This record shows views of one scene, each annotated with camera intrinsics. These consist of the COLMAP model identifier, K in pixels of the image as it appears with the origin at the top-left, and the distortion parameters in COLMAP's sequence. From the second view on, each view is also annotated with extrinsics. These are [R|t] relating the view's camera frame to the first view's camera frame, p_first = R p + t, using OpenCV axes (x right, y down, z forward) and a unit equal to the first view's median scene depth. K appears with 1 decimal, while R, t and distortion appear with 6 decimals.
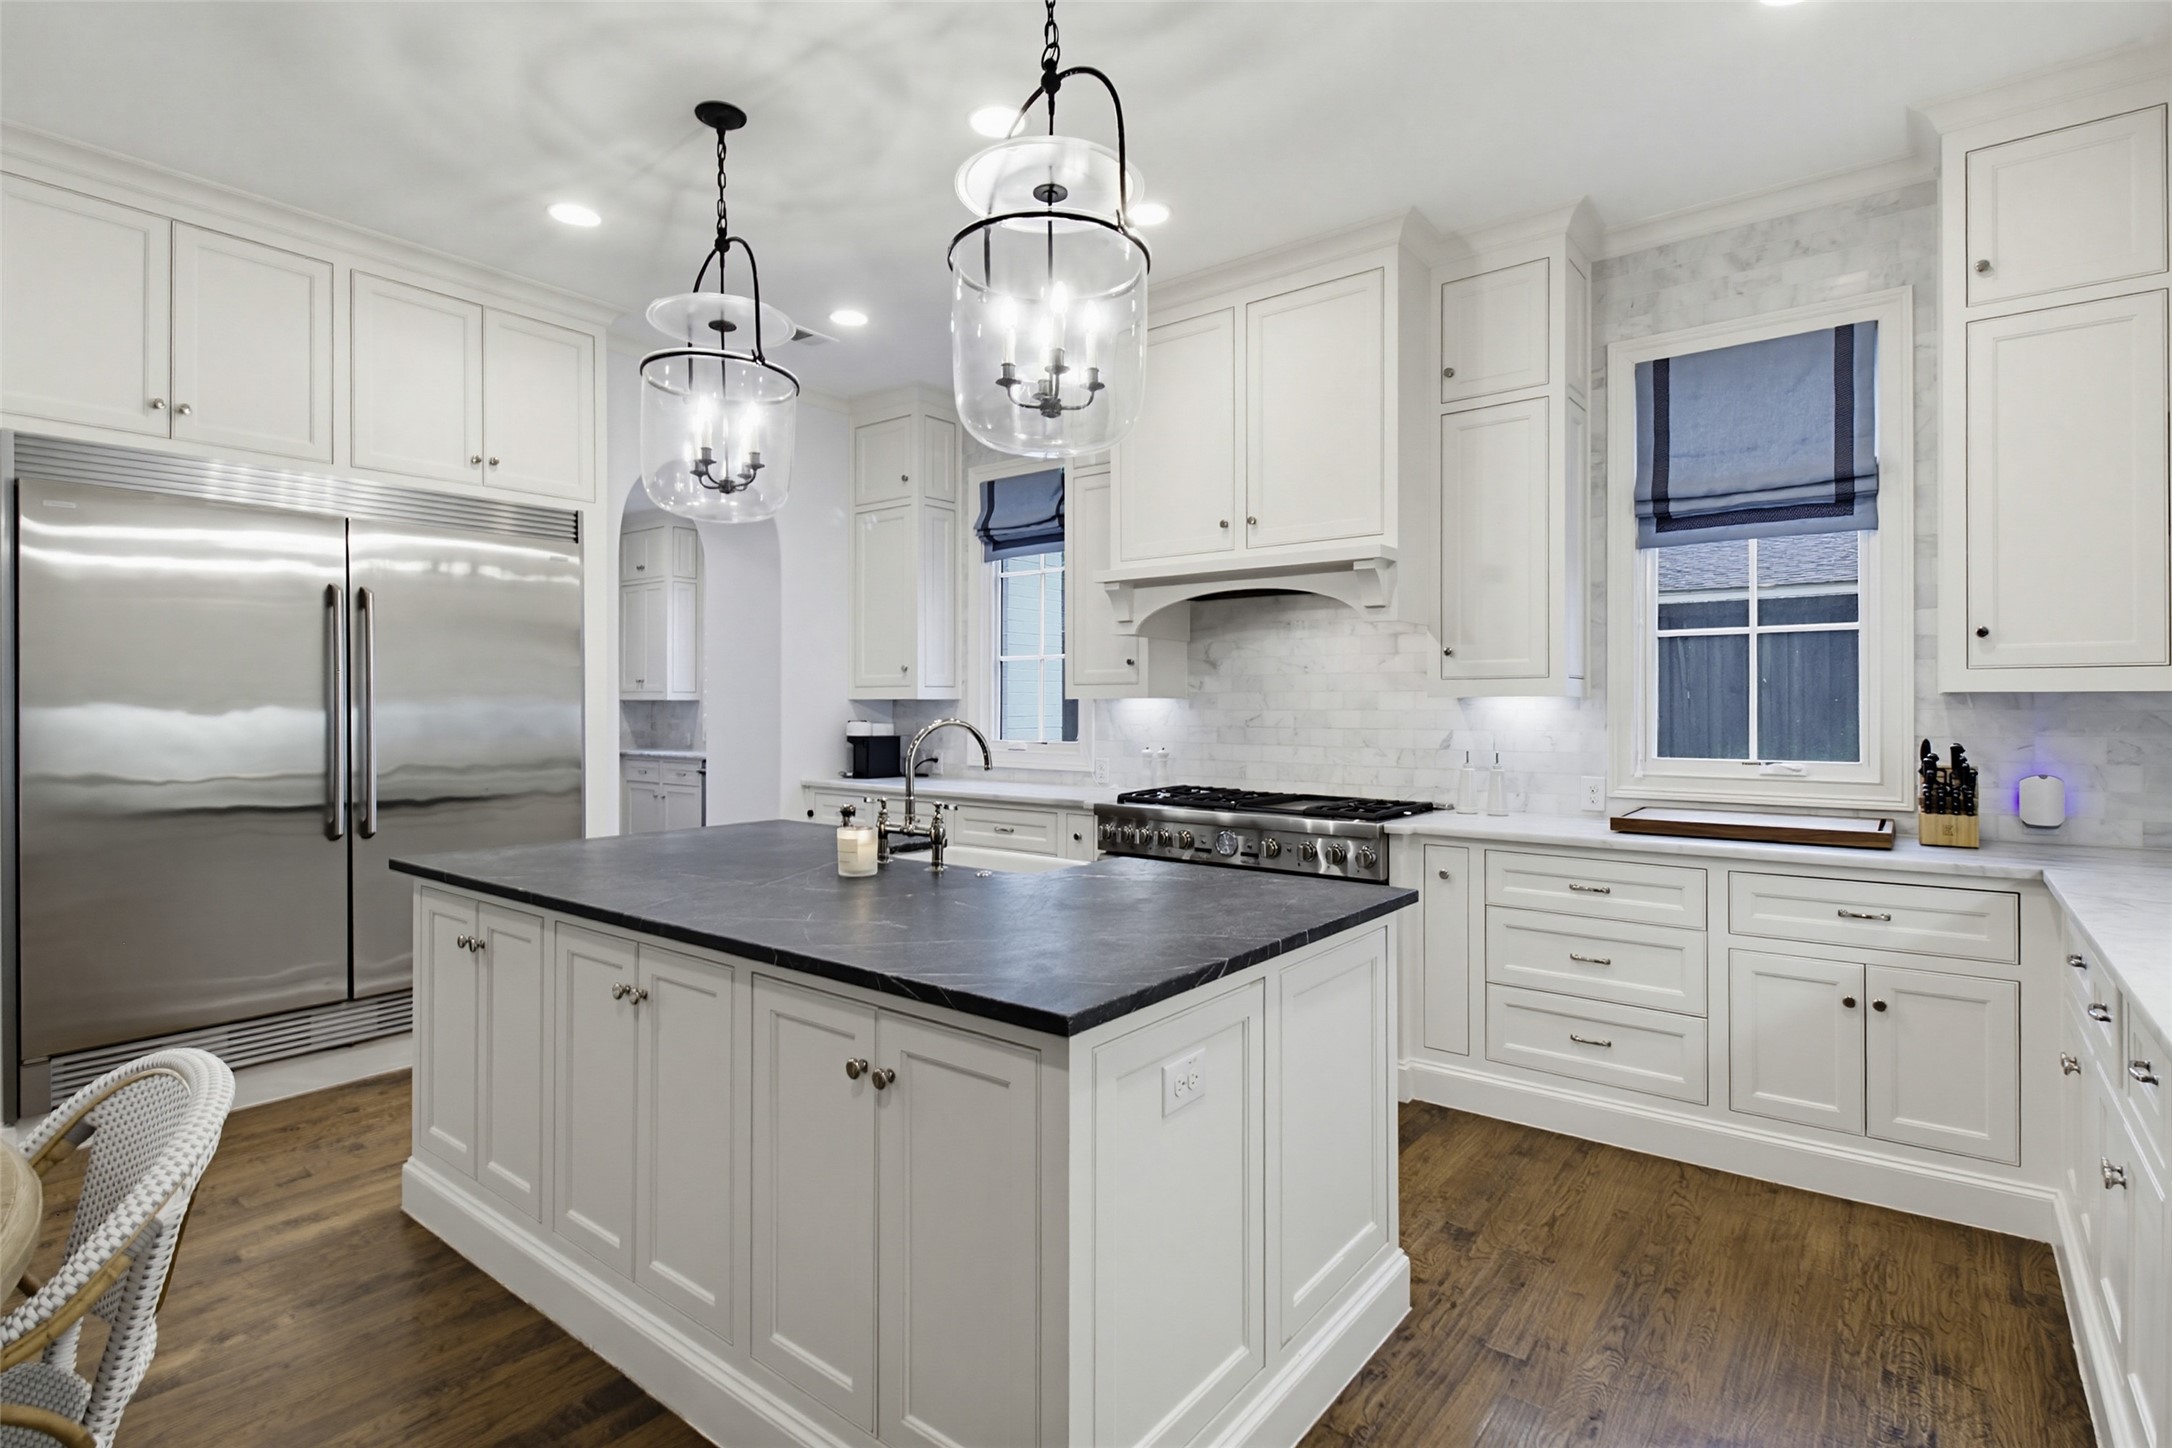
lens RADIAL K [[1063.3, 0, 1084.1], [0, 1063.3, 702.7], [0, 0, 1]] dist [0.002598, -0.005288]
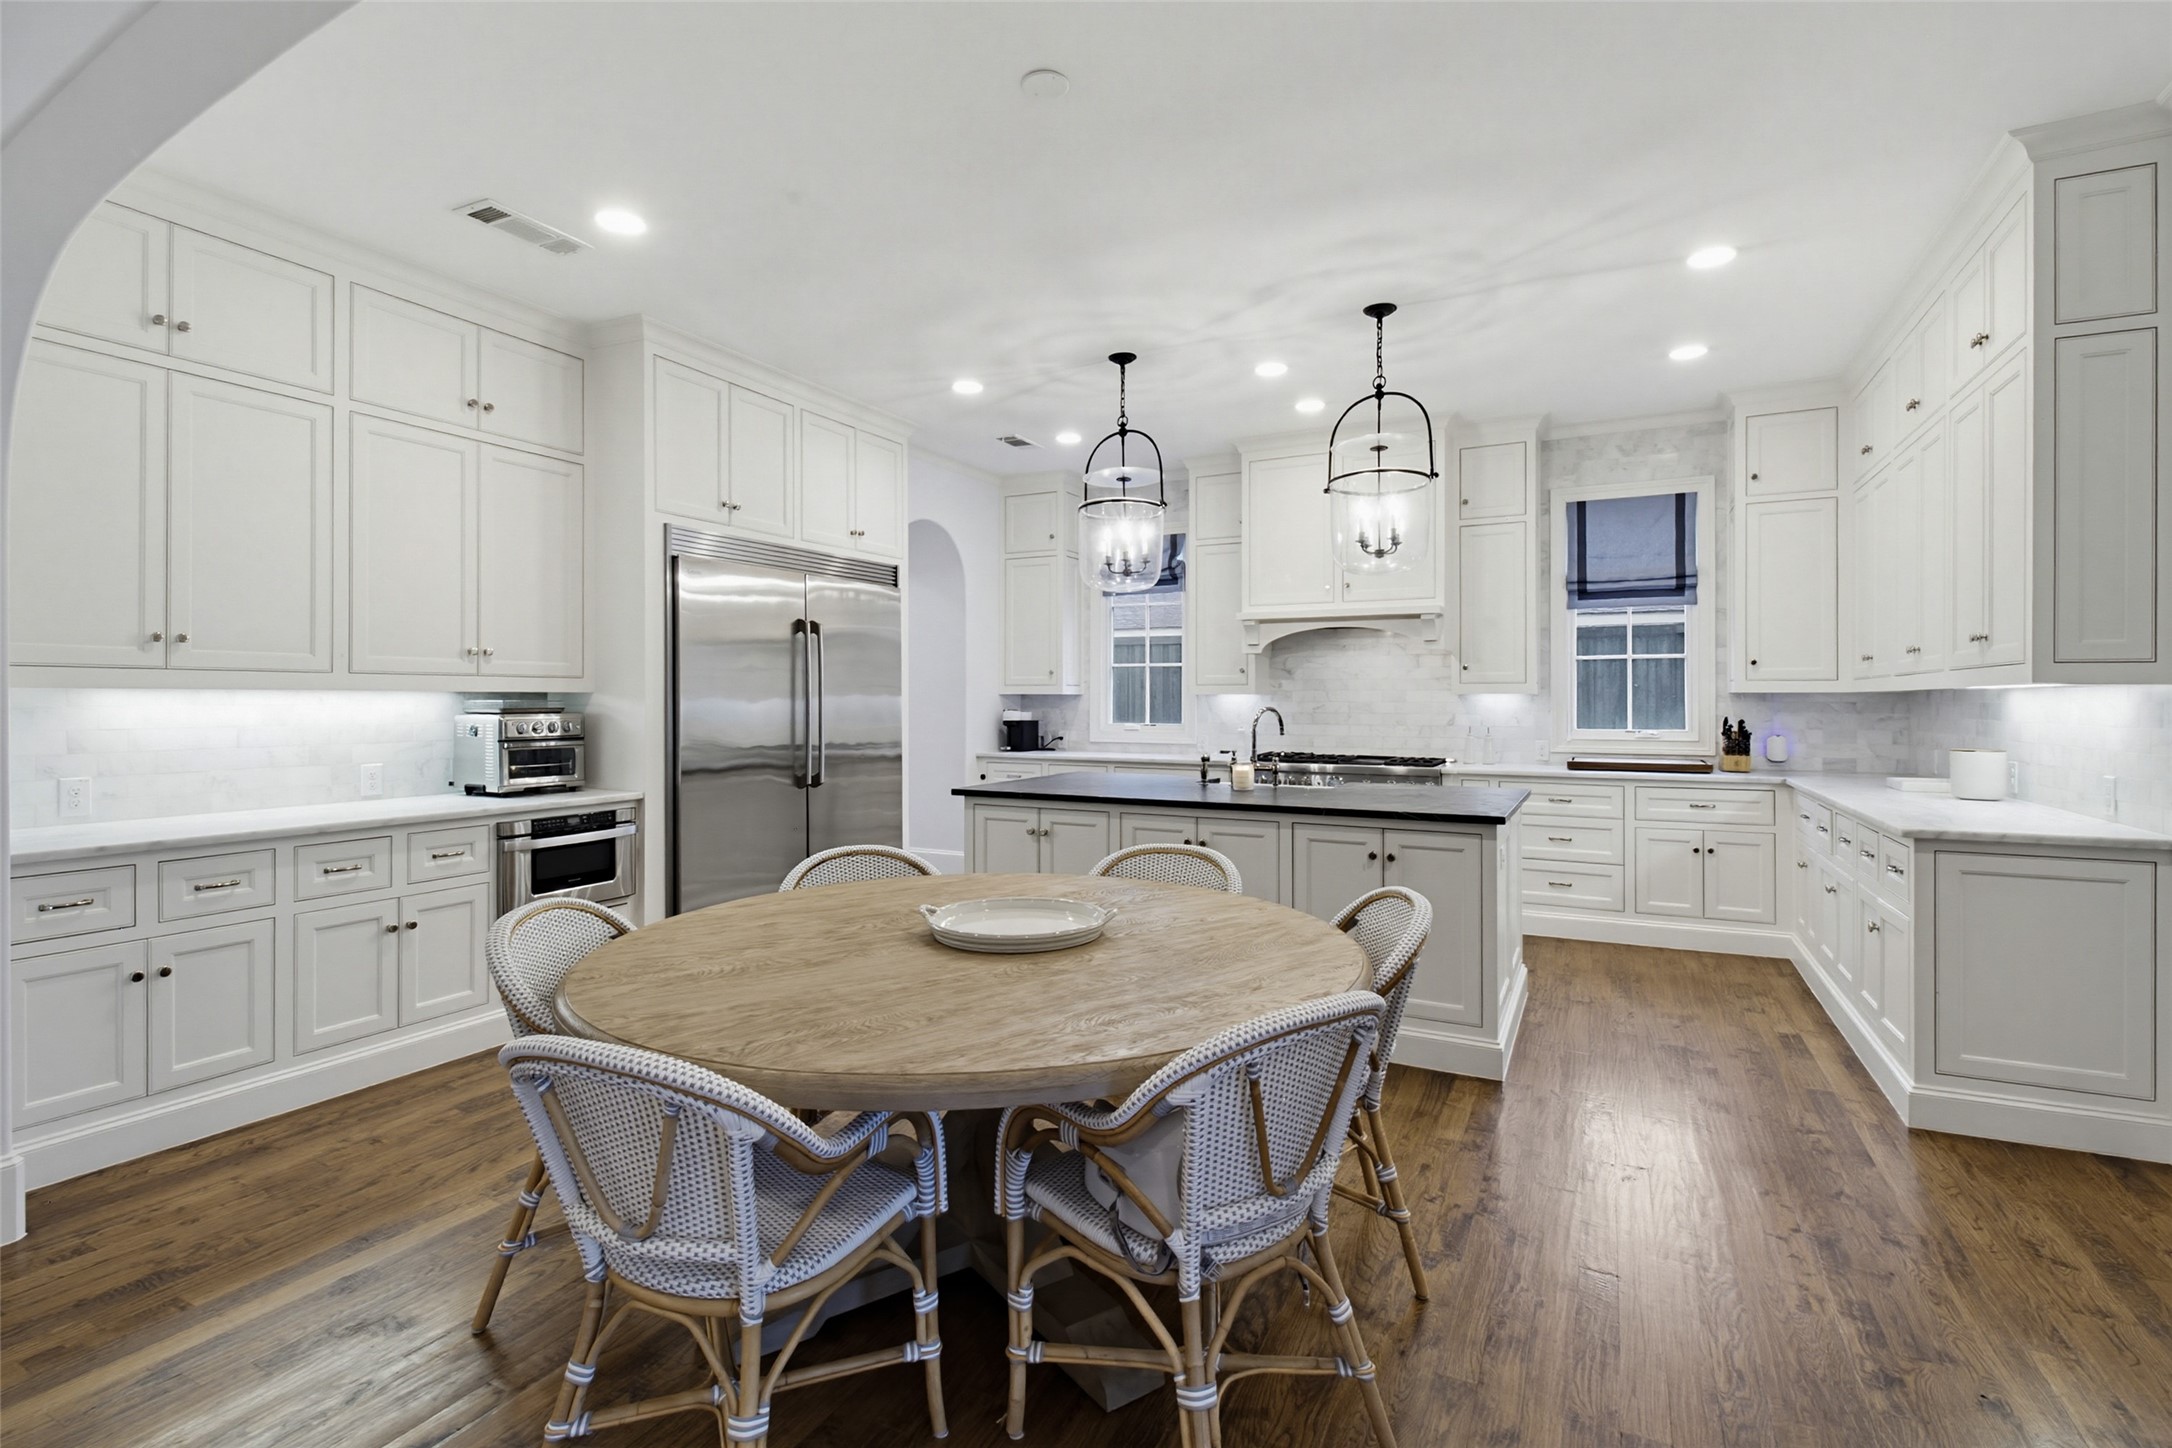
lens RADIAL K [[1007.0, 0, 1084.5], [0, 1007.0, 695.8], [0, 0, 1]] dist [-0.000840, -0.000150]
pose [[0.982983, 0.001064, 0.183696, -0.574777], [-0.001138, 0.999999, 0.000298, -0.002709], [-0.183695, -0.000502, 0.982983, -0.487236]]
